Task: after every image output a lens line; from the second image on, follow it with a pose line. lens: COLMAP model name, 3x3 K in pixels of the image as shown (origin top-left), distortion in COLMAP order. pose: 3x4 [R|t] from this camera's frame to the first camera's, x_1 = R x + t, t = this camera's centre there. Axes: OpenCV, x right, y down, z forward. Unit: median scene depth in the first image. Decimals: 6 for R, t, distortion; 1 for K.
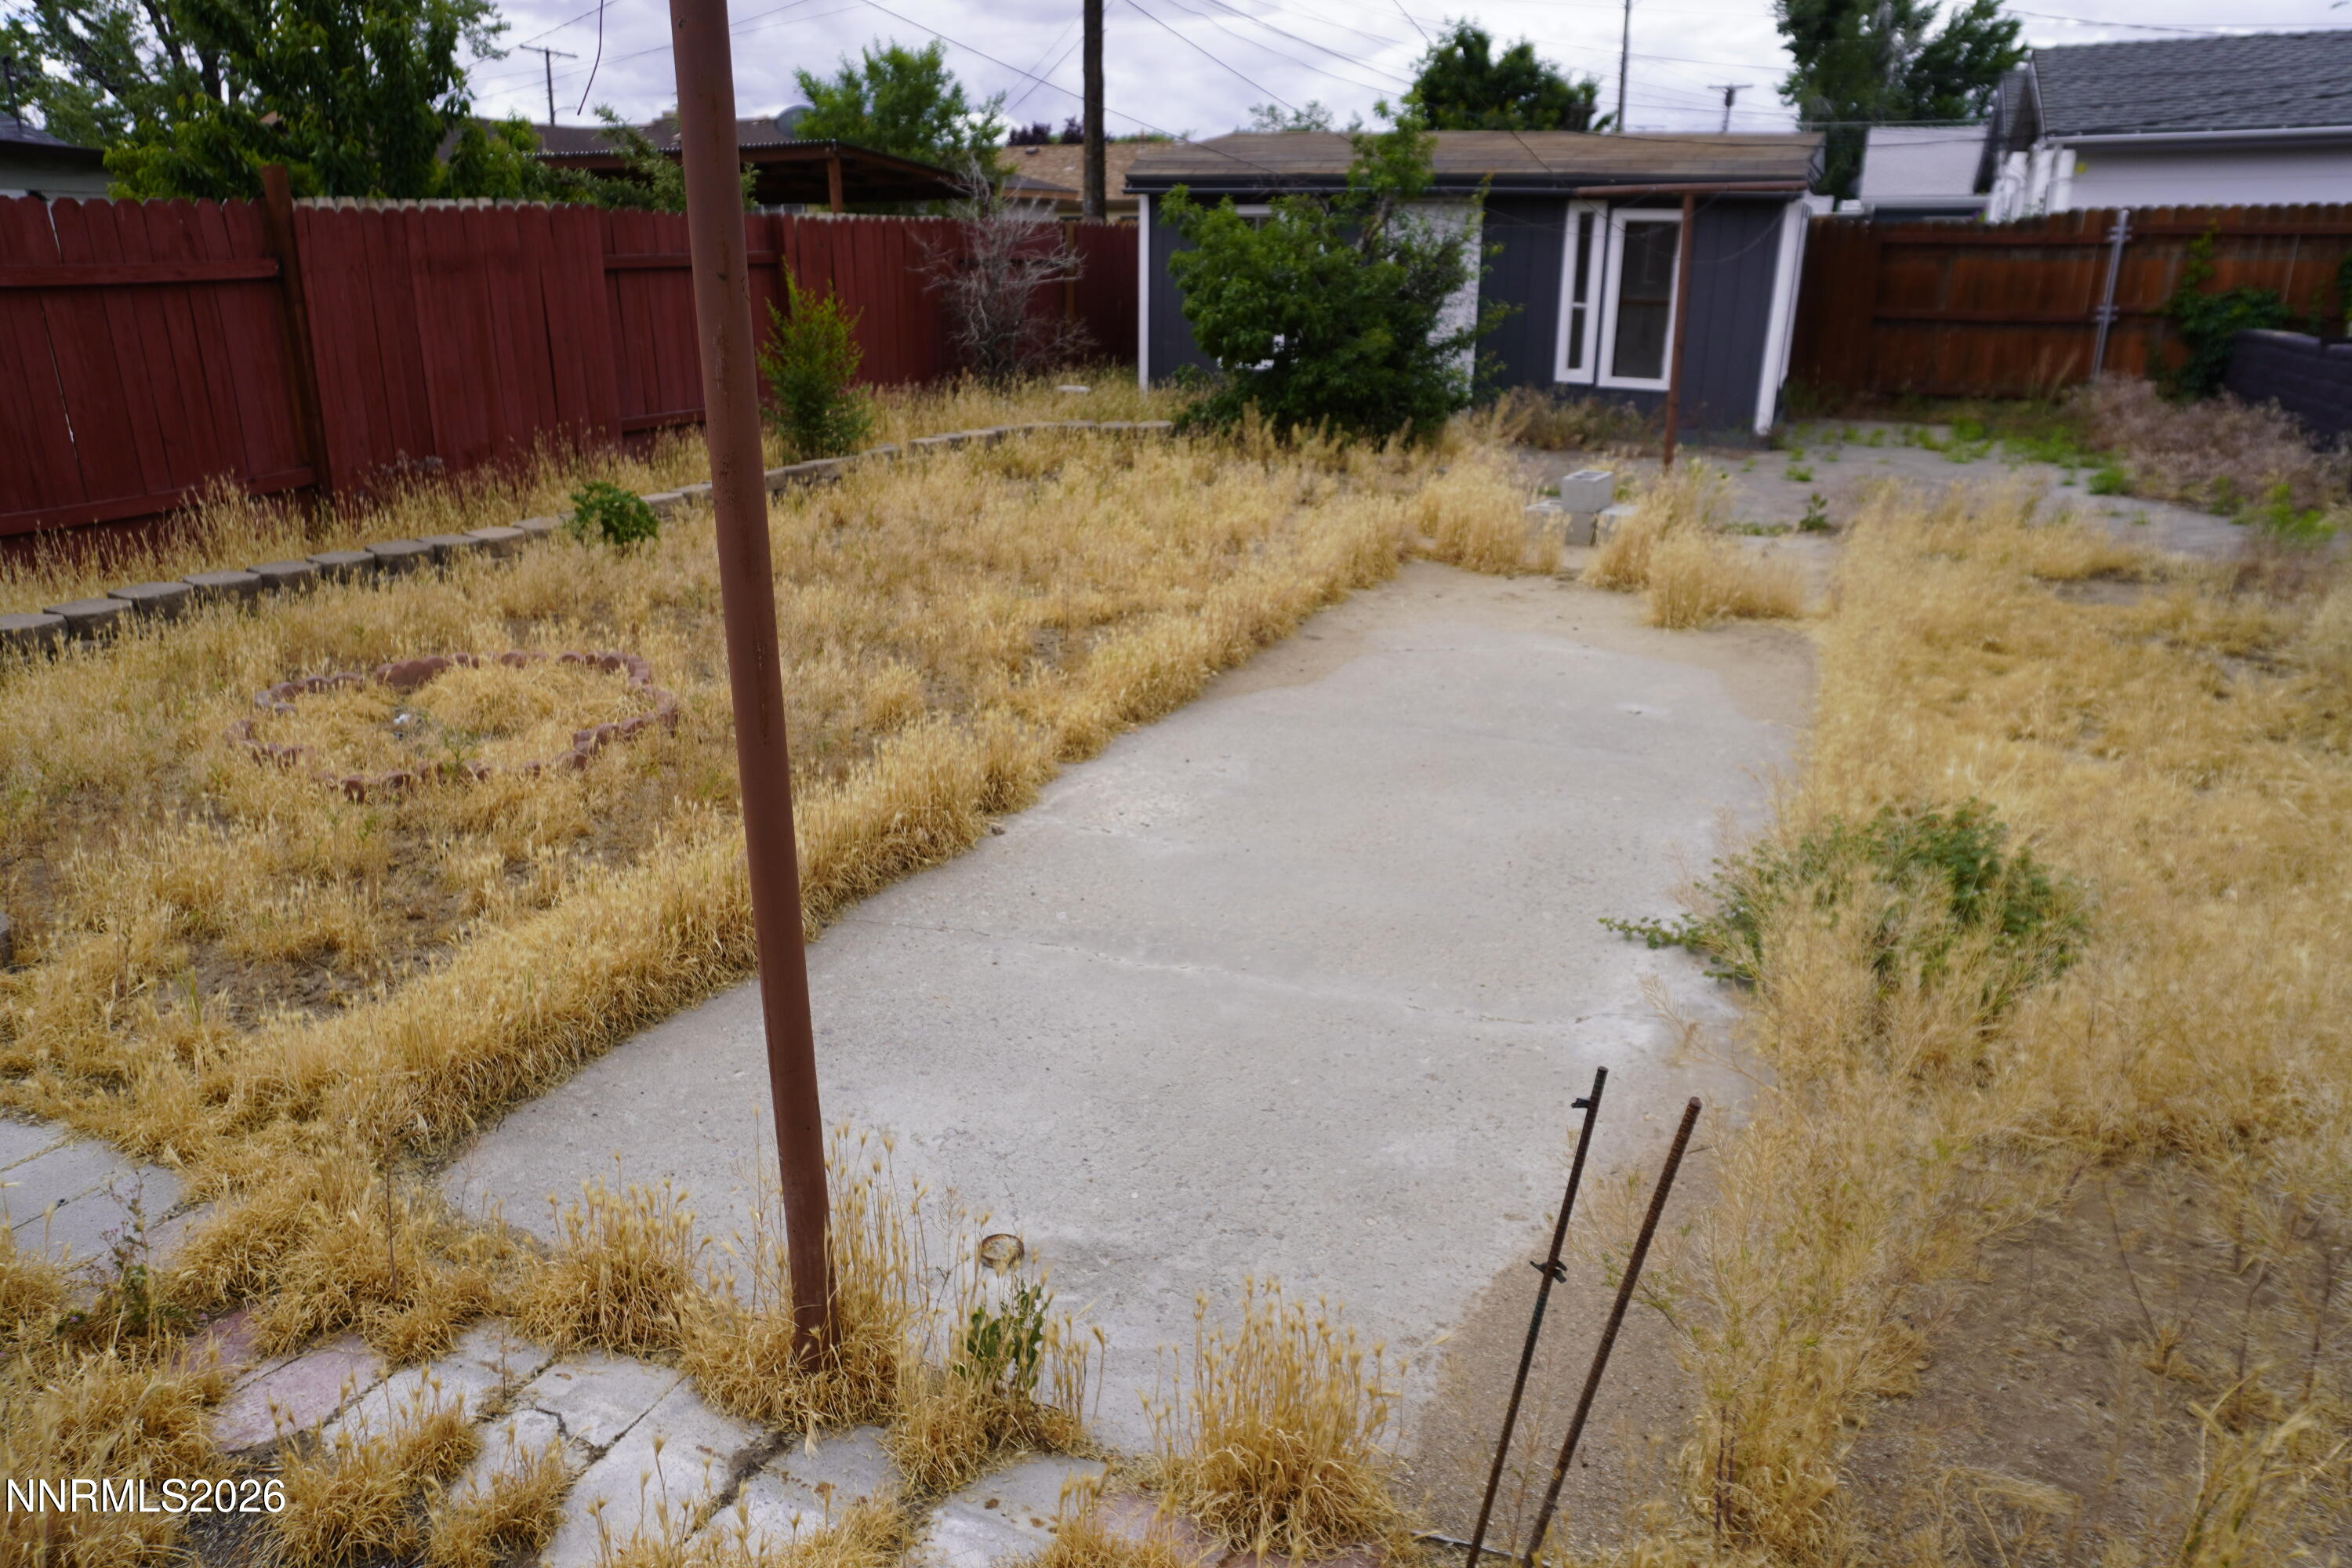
lens RADIAL K [[1575.6, 0, 1171.3], [0, 1575.6, 768.3], [0, 0, 1]] dist [-0.050271, 0.035309]
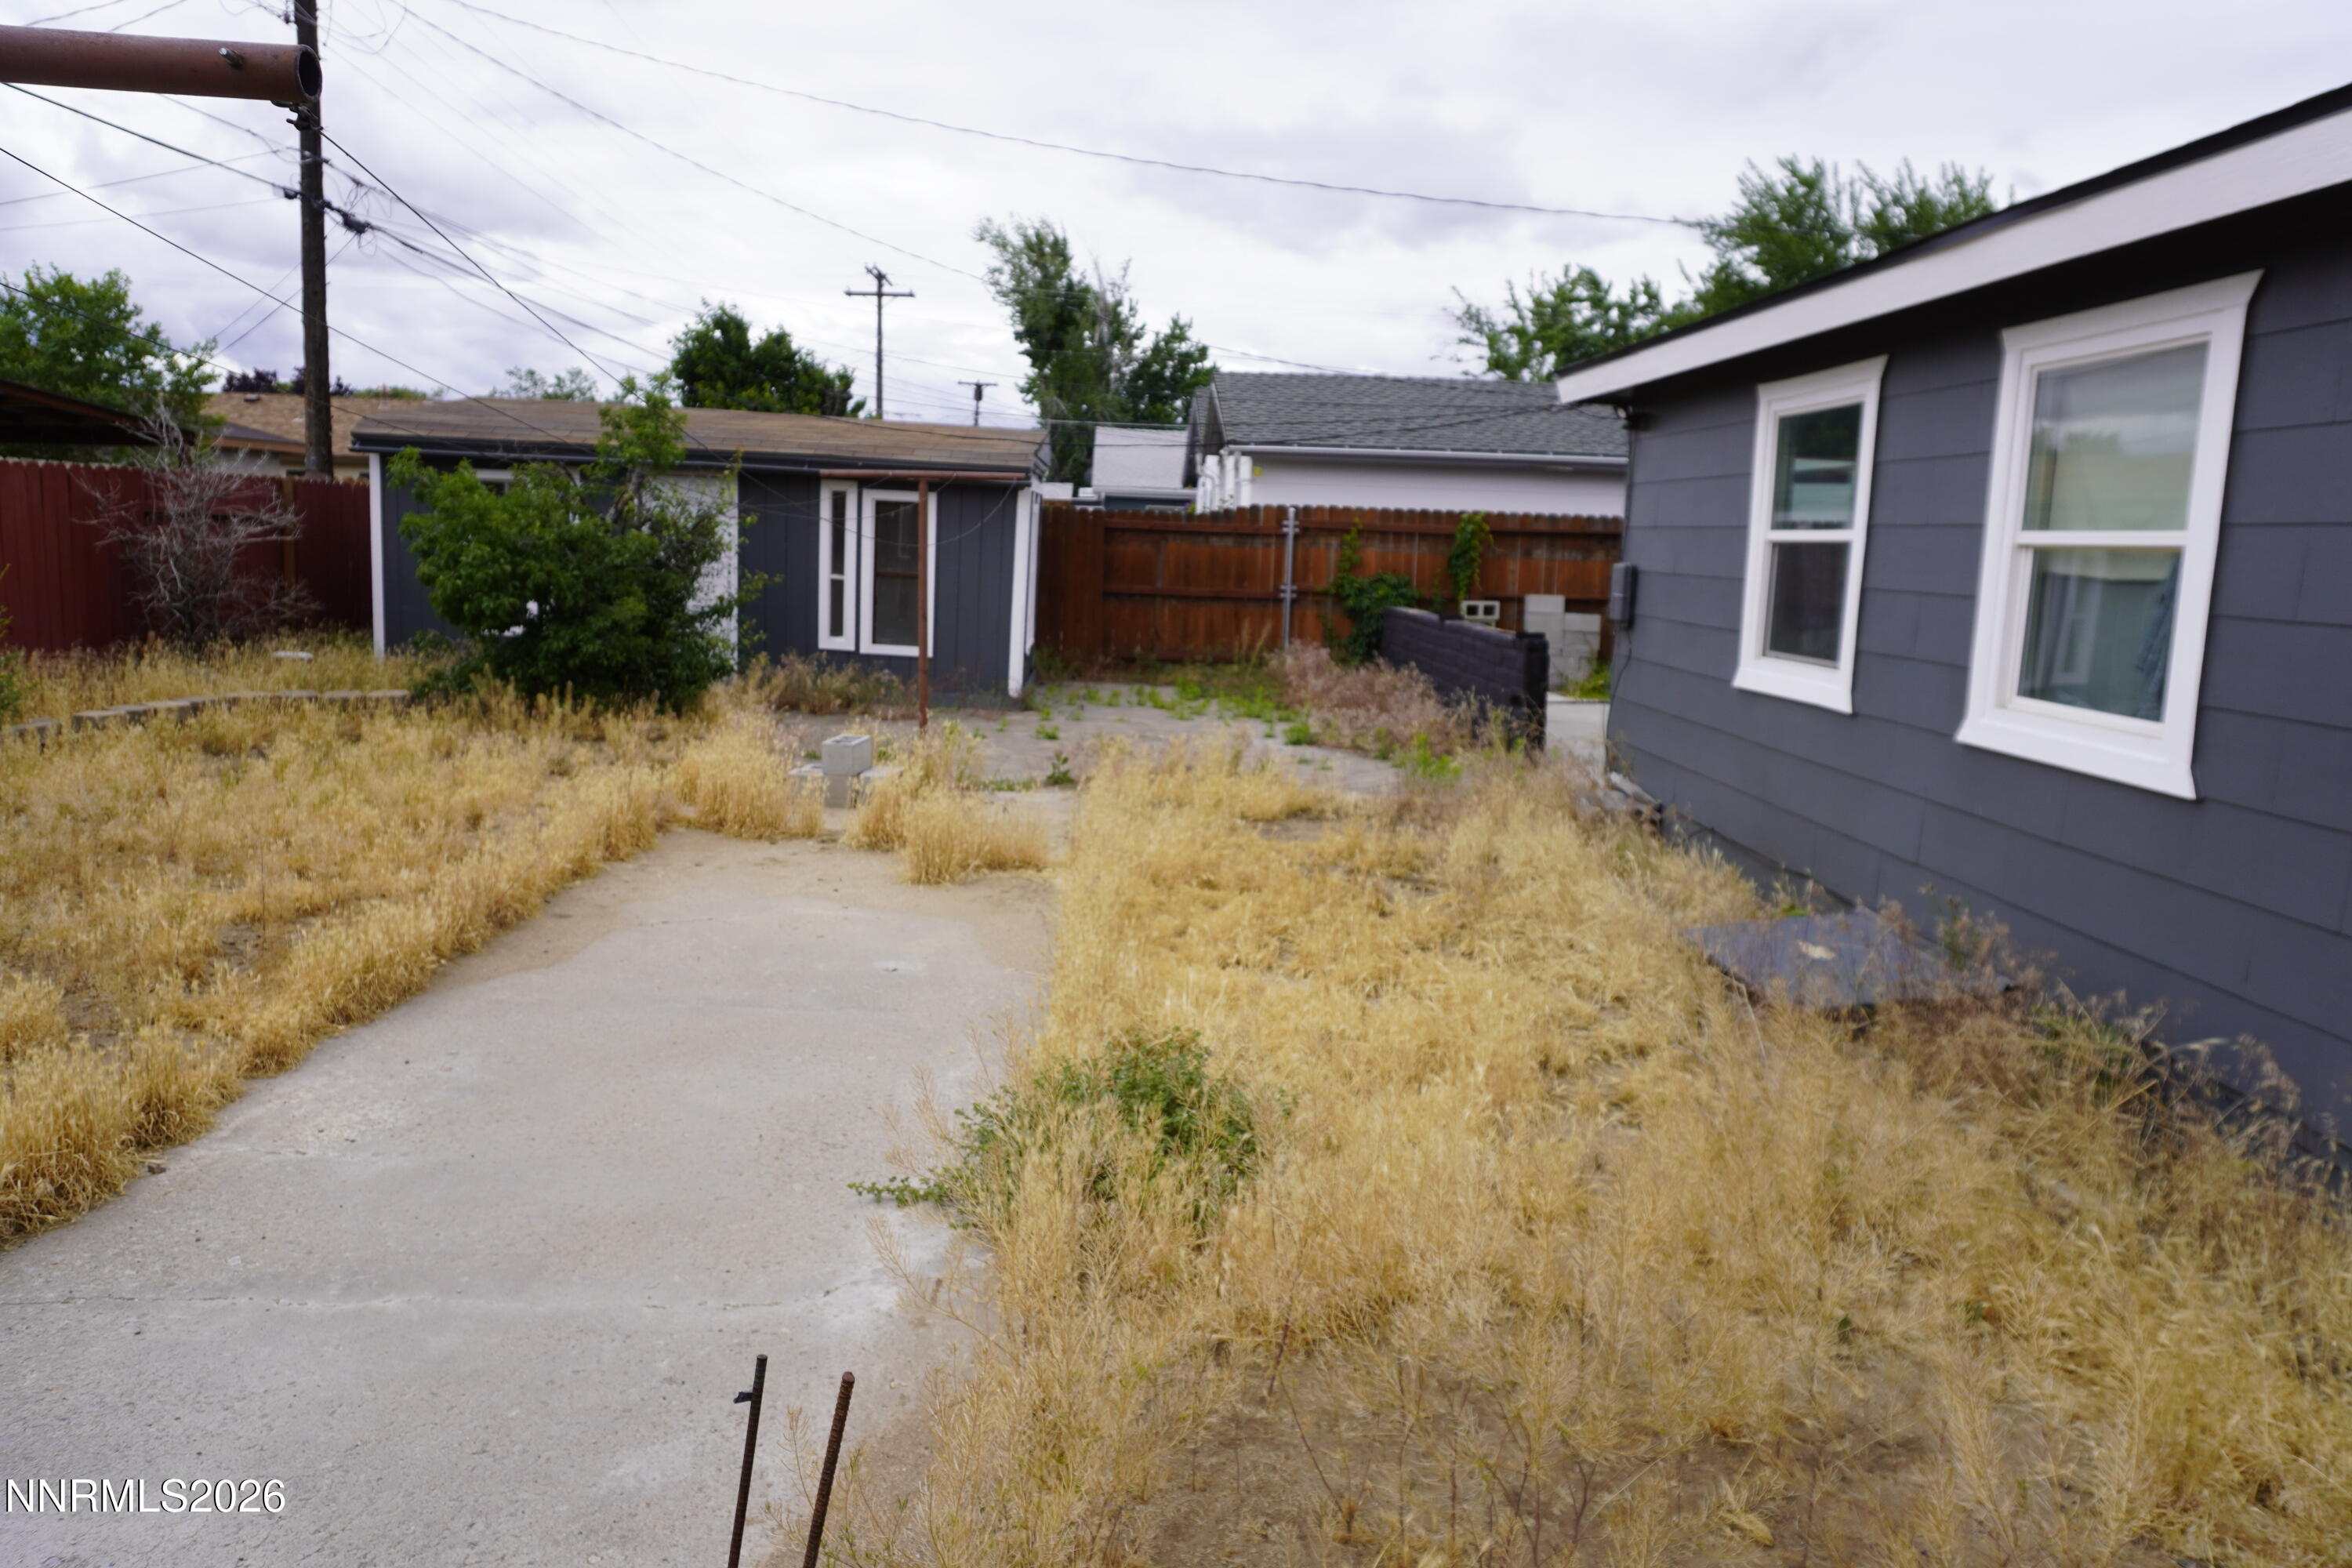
lens RADIAL K [[1575.6, 0, 1171.3], [0, 1575.6, 775.6], [0, 0, 1]] dist [-0.050271, 0.035309]
pose [[0.905244, -0.027811, 0.423981, 0.022515], [0.094521, 0.986032, -0.137134, -0.001995], [-0.414245, 0.164215, 0.895229, -0.009030]]
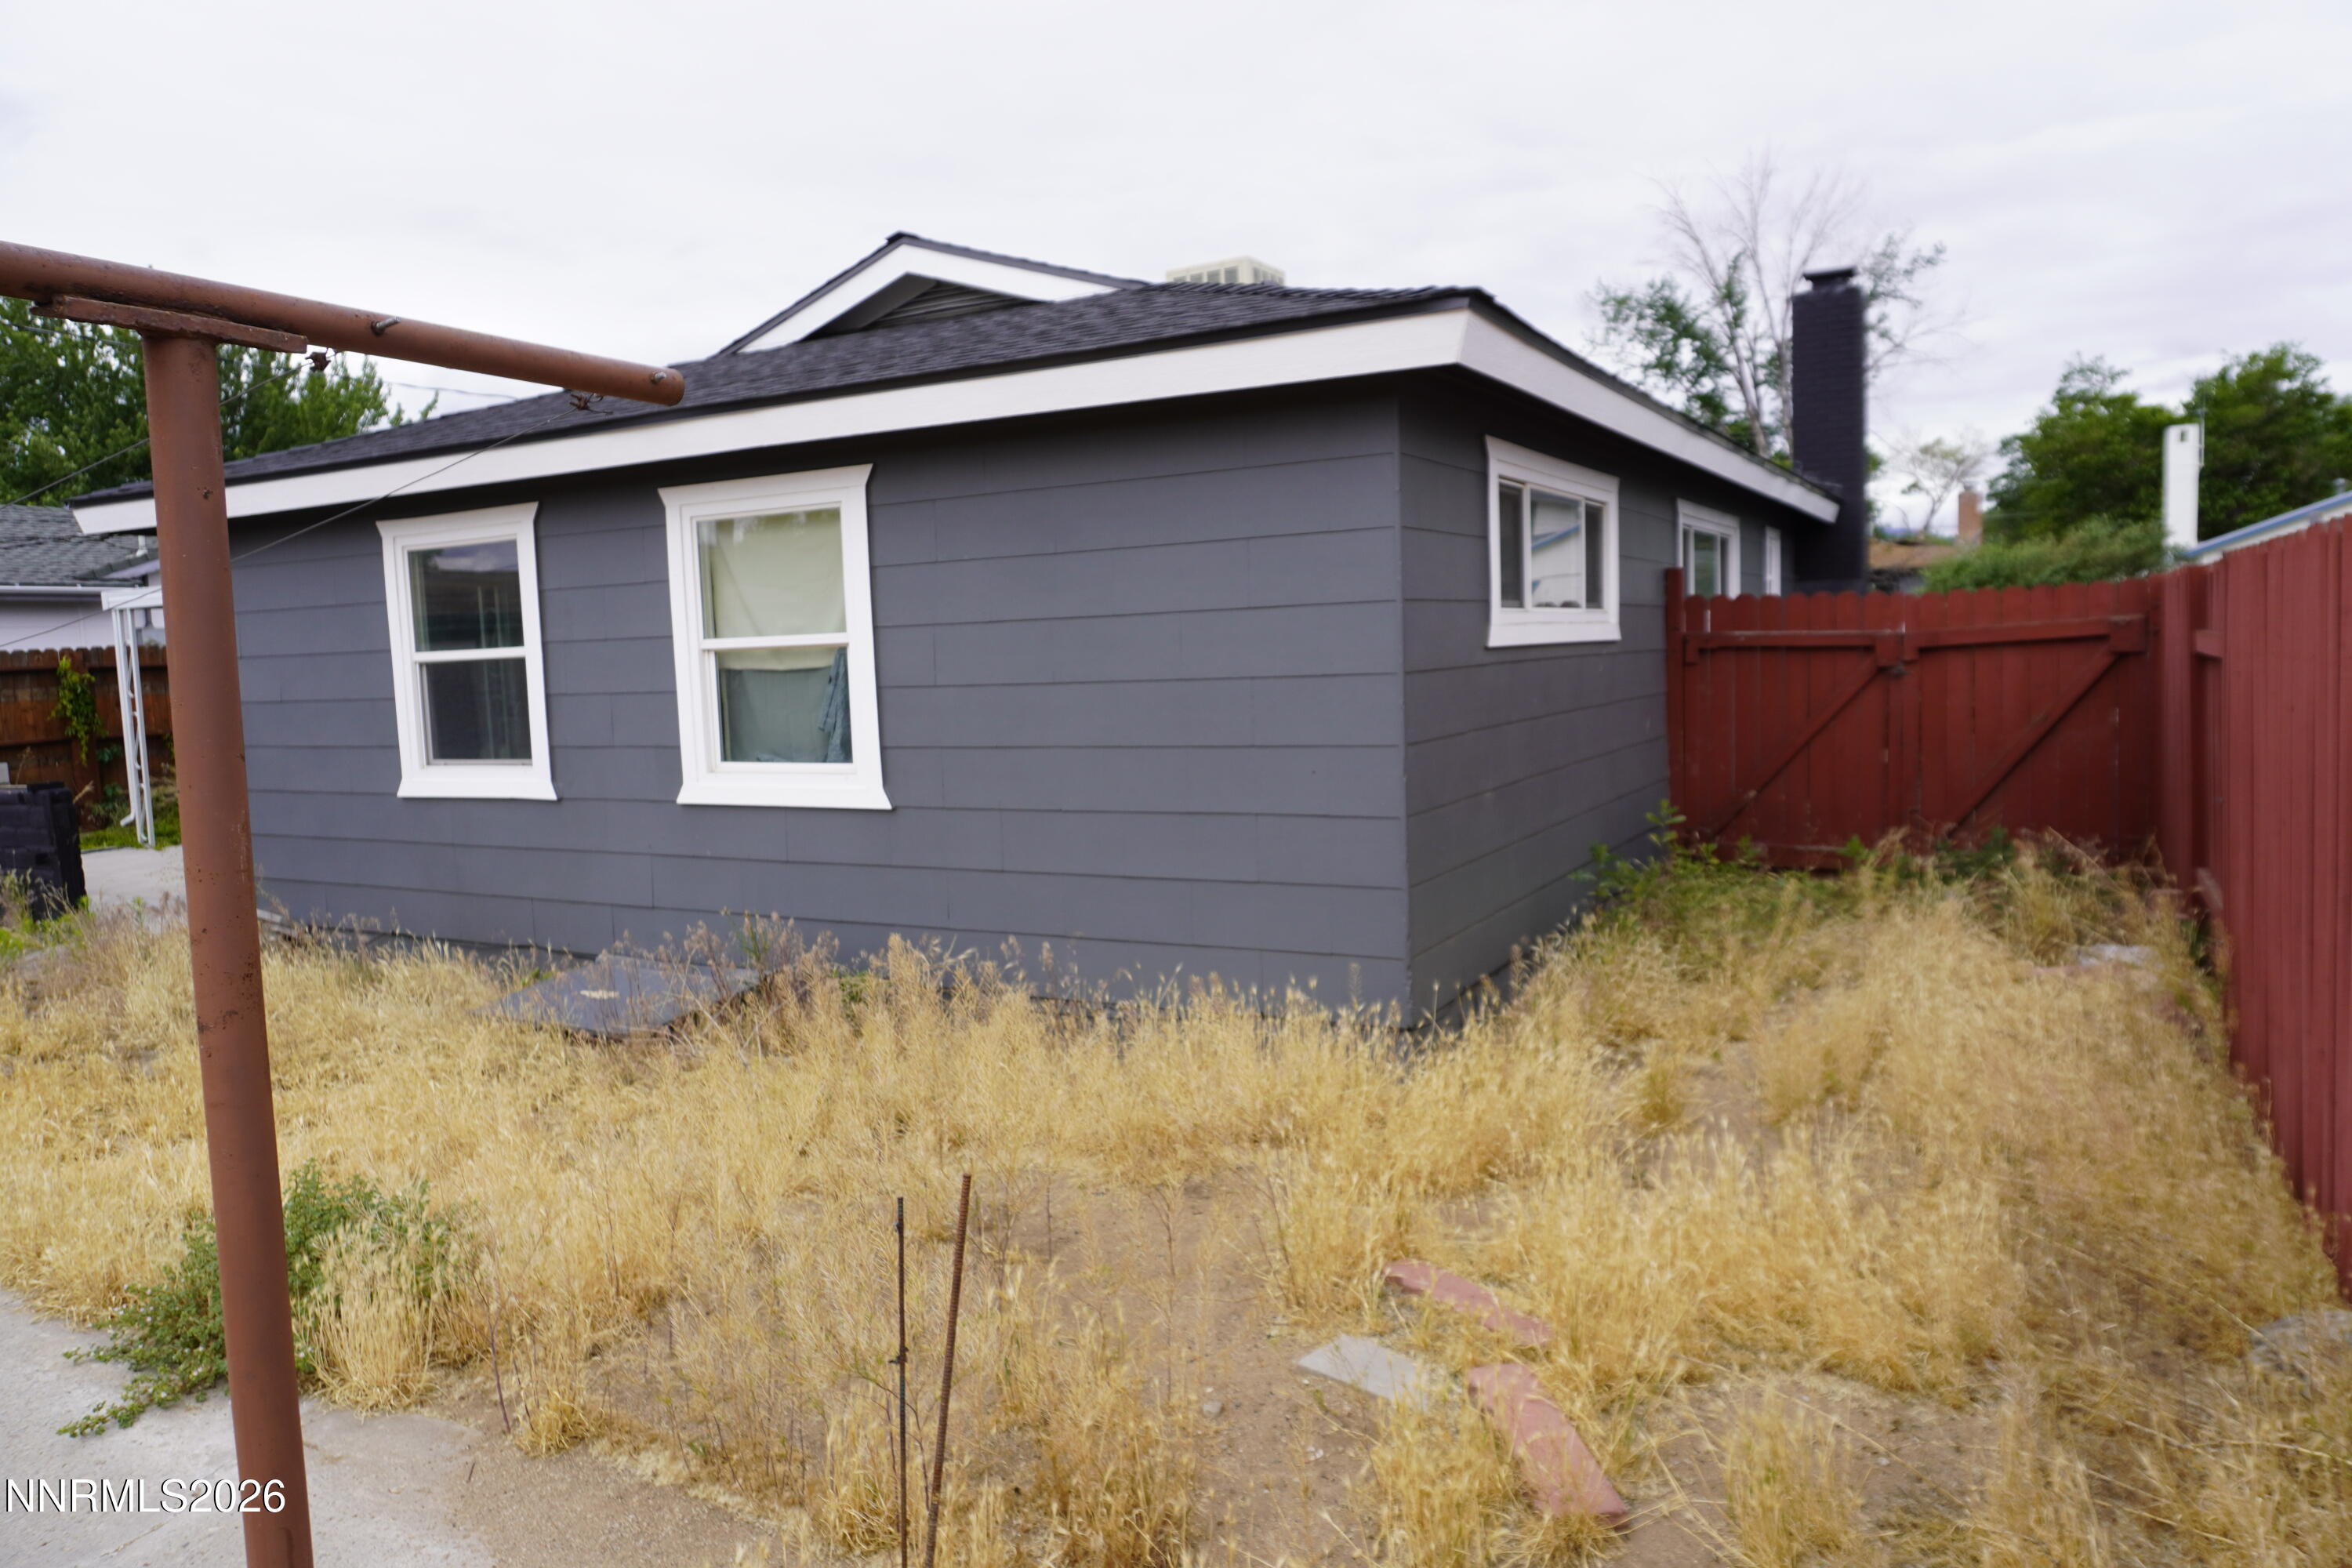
lens RADIAL K [[1575.6, 0, 1165.4], [0, 1575.6, 781.5], [0, 0, 1]] dist [-0.050271, 0.035309]
pose [[0.087090, -0.071362, 0.993641, -0.254266], [0.337809, 0.940450, 0.037934, -0.033639], [-0.937177, 0.332358, 0.106010, 0.114988]]
